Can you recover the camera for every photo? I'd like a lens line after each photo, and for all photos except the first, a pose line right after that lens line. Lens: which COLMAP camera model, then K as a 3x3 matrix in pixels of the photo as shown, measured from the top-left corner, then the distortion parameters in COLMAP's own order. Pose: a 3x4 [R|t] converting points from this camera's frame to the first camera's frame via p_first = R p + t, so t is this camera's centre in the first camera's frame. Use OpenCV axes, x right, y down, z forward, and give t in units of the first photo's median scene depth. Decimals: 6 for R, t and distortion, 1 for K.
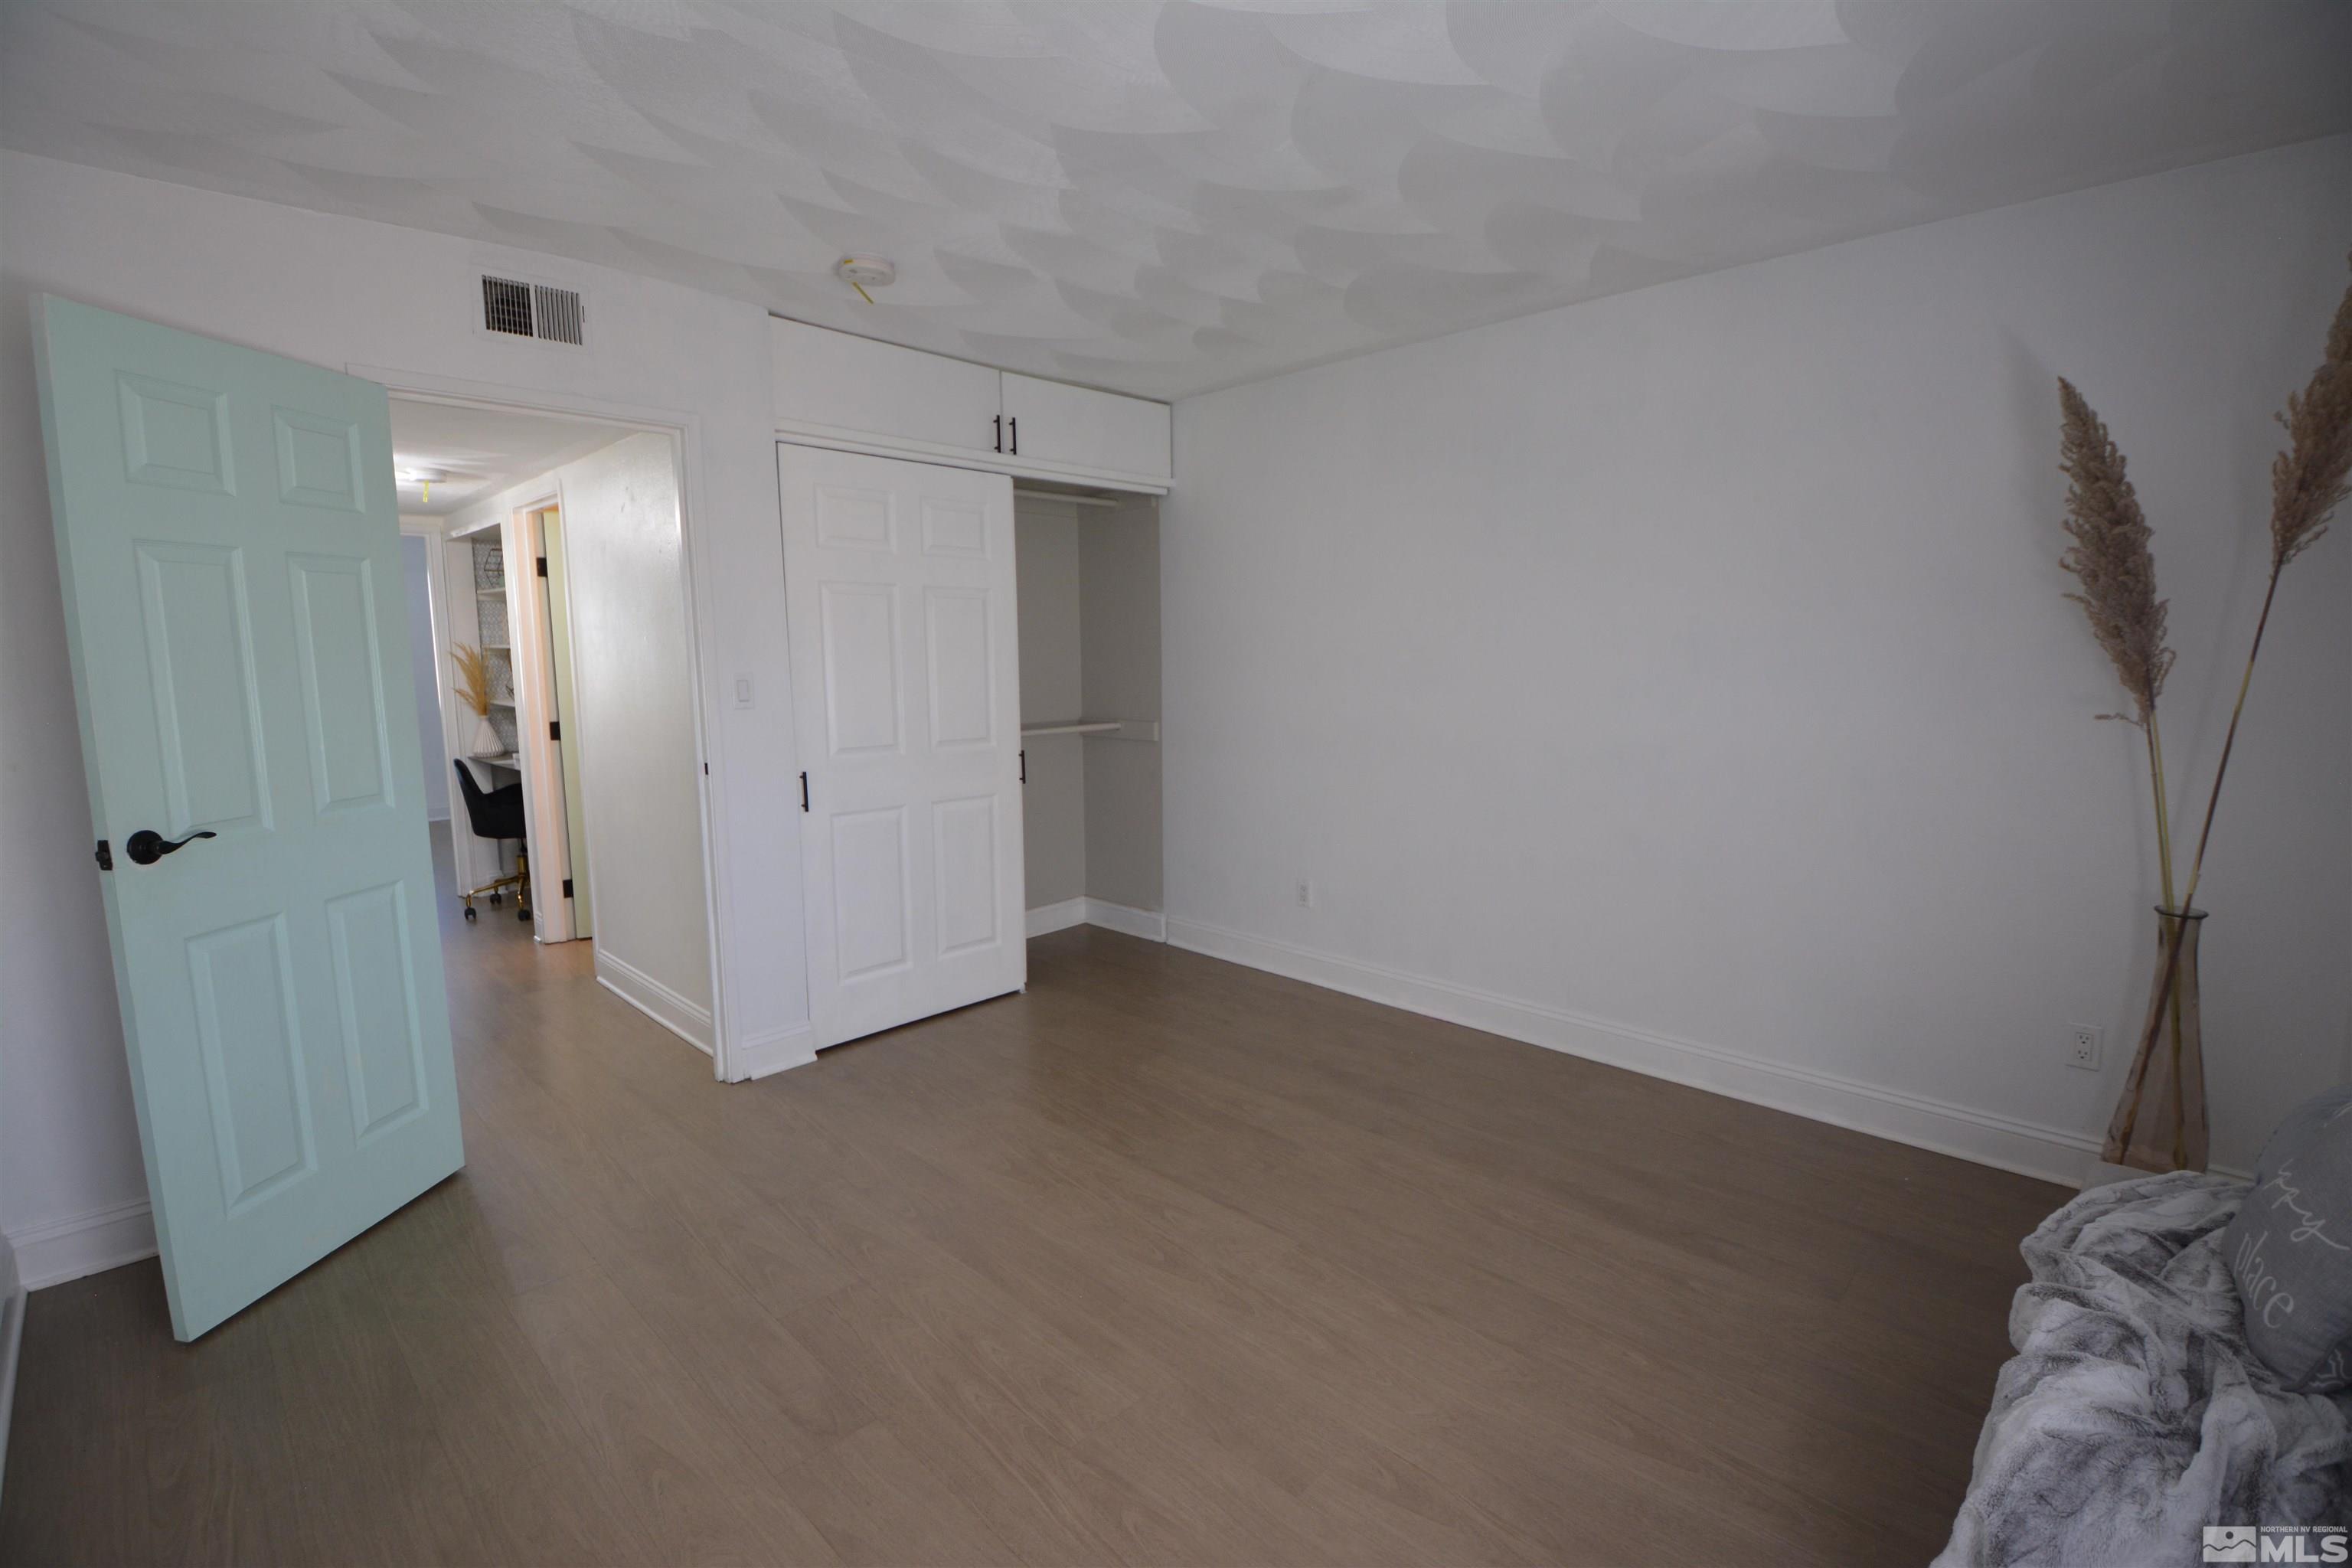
lens RADIAL K [[1040.2, 0, 1183.1], [0, 1040.2, 774.2], [0, 0, 1]] dist [-0.004508, -0.013404]
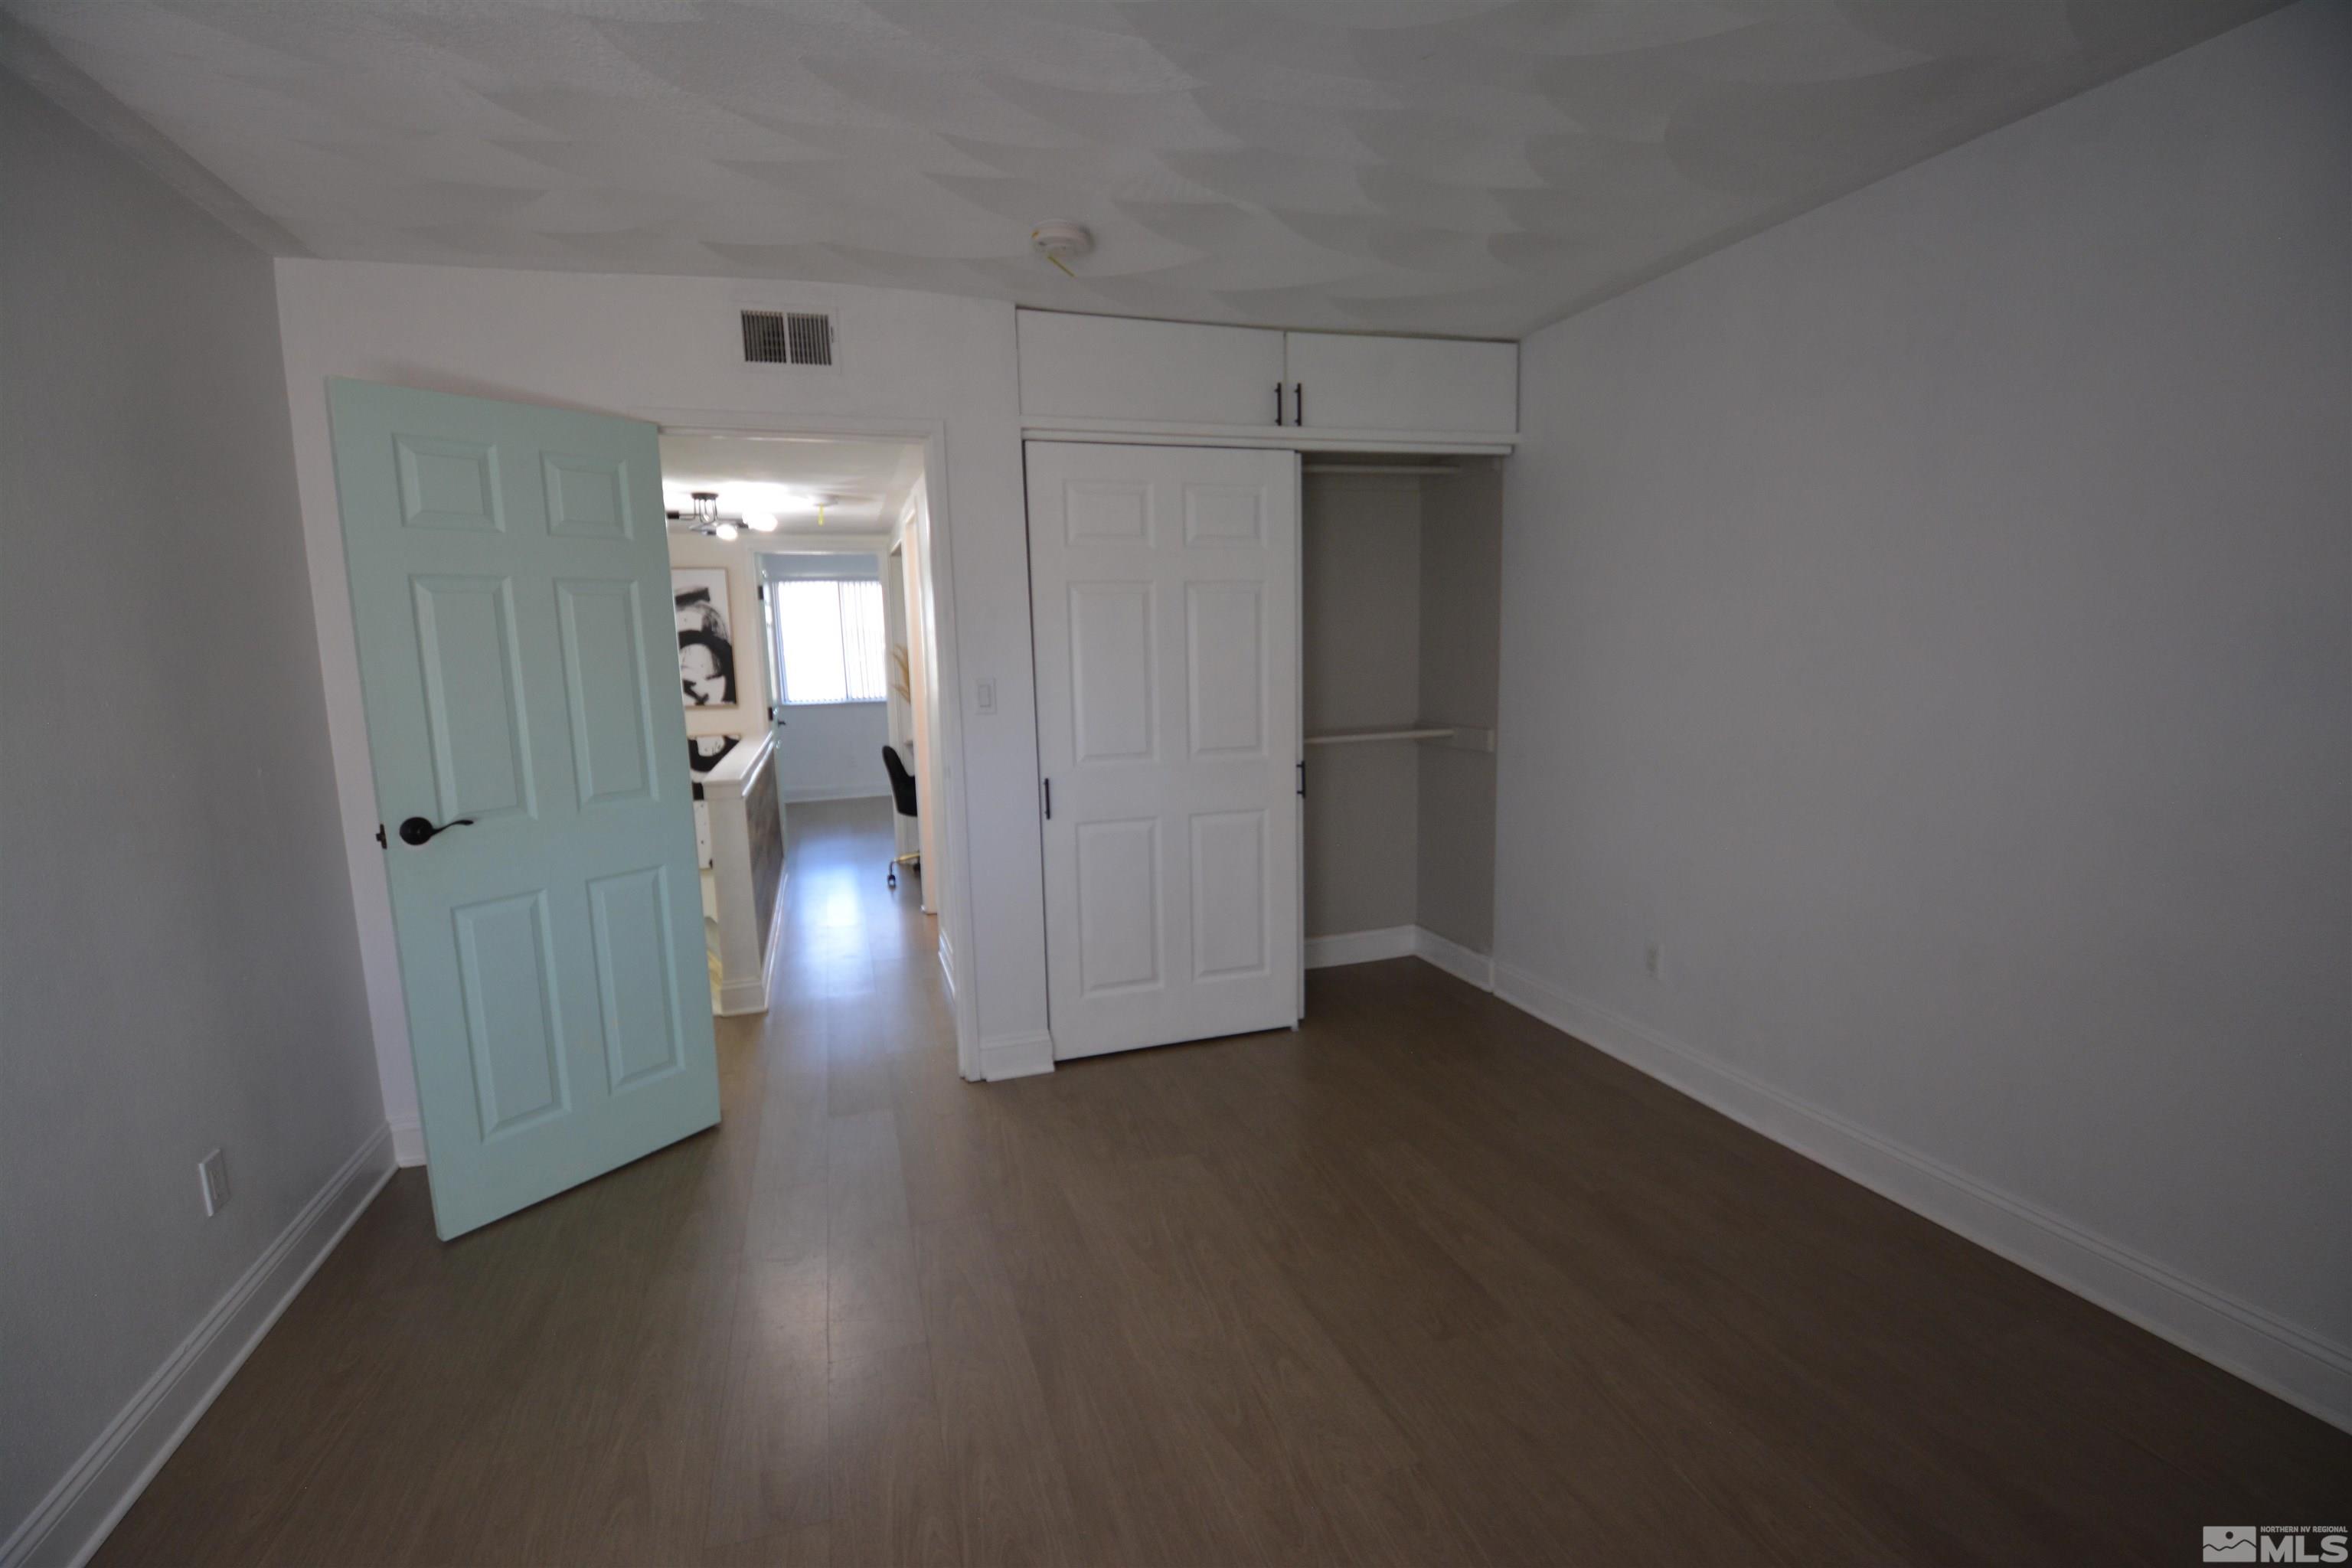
lens RADIAL K [[1040.2, 0, 1168.7], [0, 1040.2, 782.3], [0, 0, 1]] dist [-0.004508, -0.013404]
pose [[0.881954, 0.048602, -0.468823, 0.180555], [-0.038457, 0.998773, 0.031195, -0.031008], [0.469764, -0.009484, 0.882741, 0.179938]]
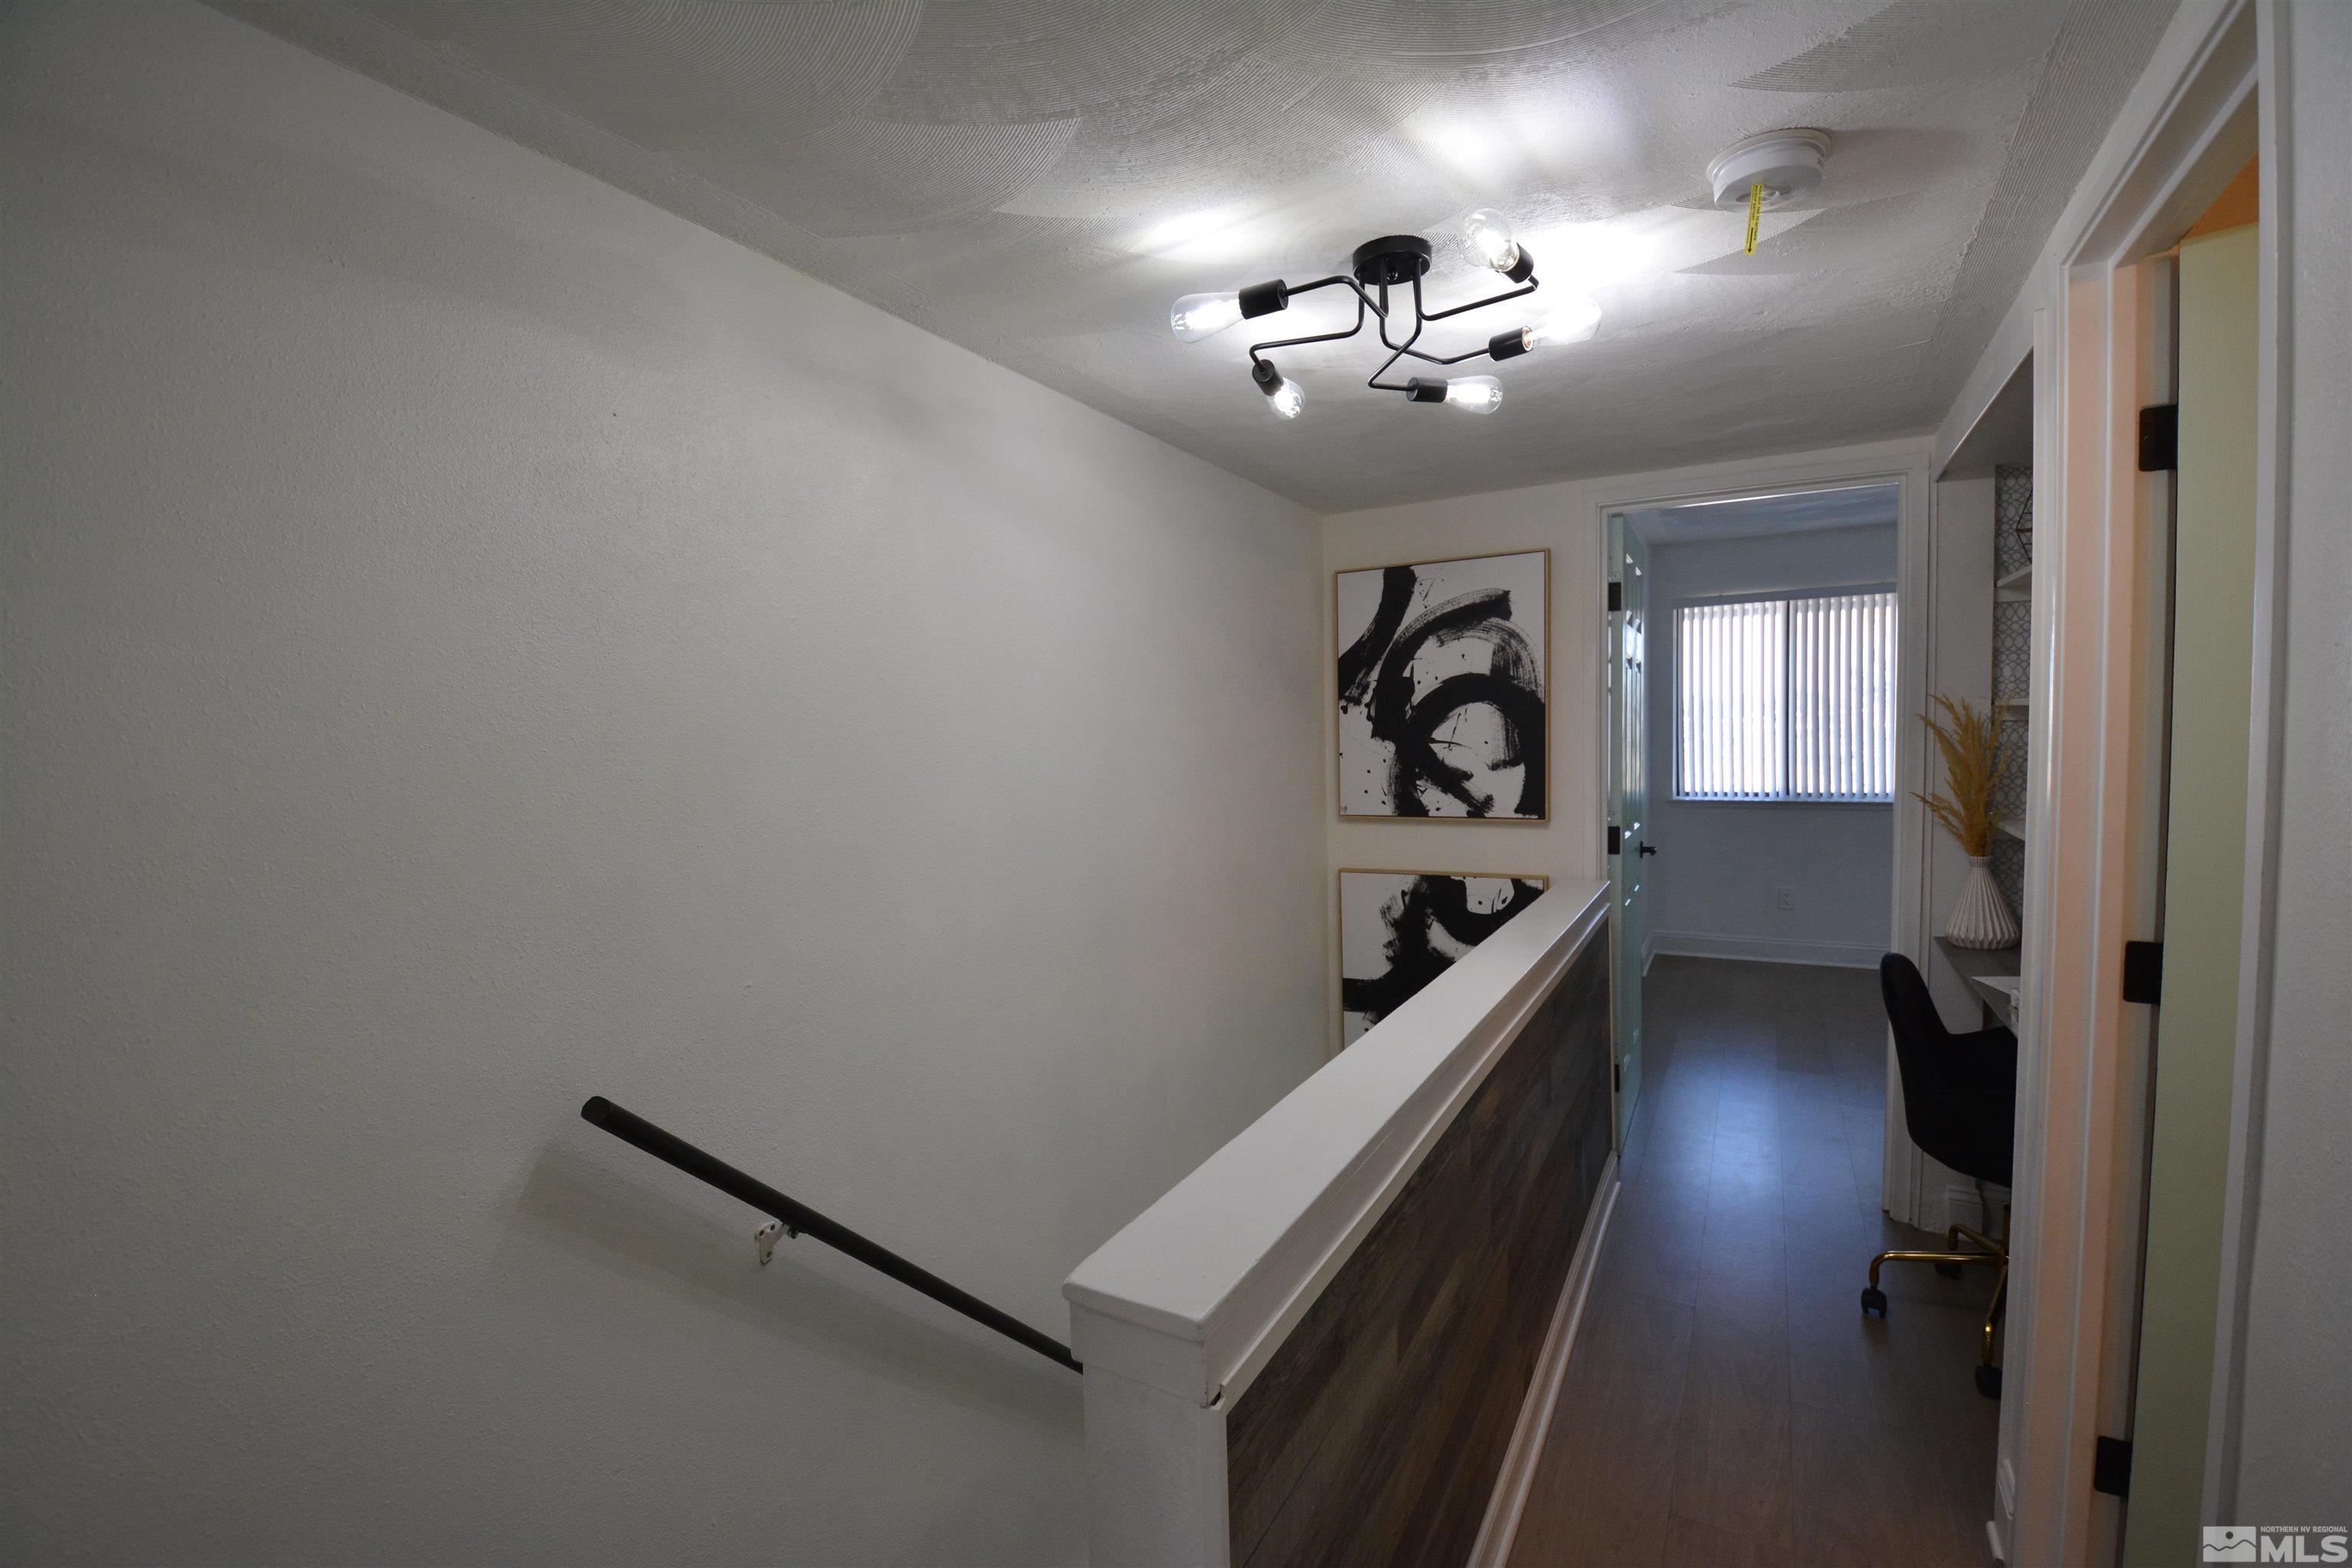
lens RADIAL K [[1040.2, 0, 1152.7], [0, 1040.2, 797.3], [0, 0, 1]] dist [-0.004508, -0.013404]
pose [[0.235074, 0.063006, -0.969933, -0.507134], [-0.099284, 0.994234, 0.040522, -0.100491], [0.966894, 0.086773, 0.239974, 0.844261]]
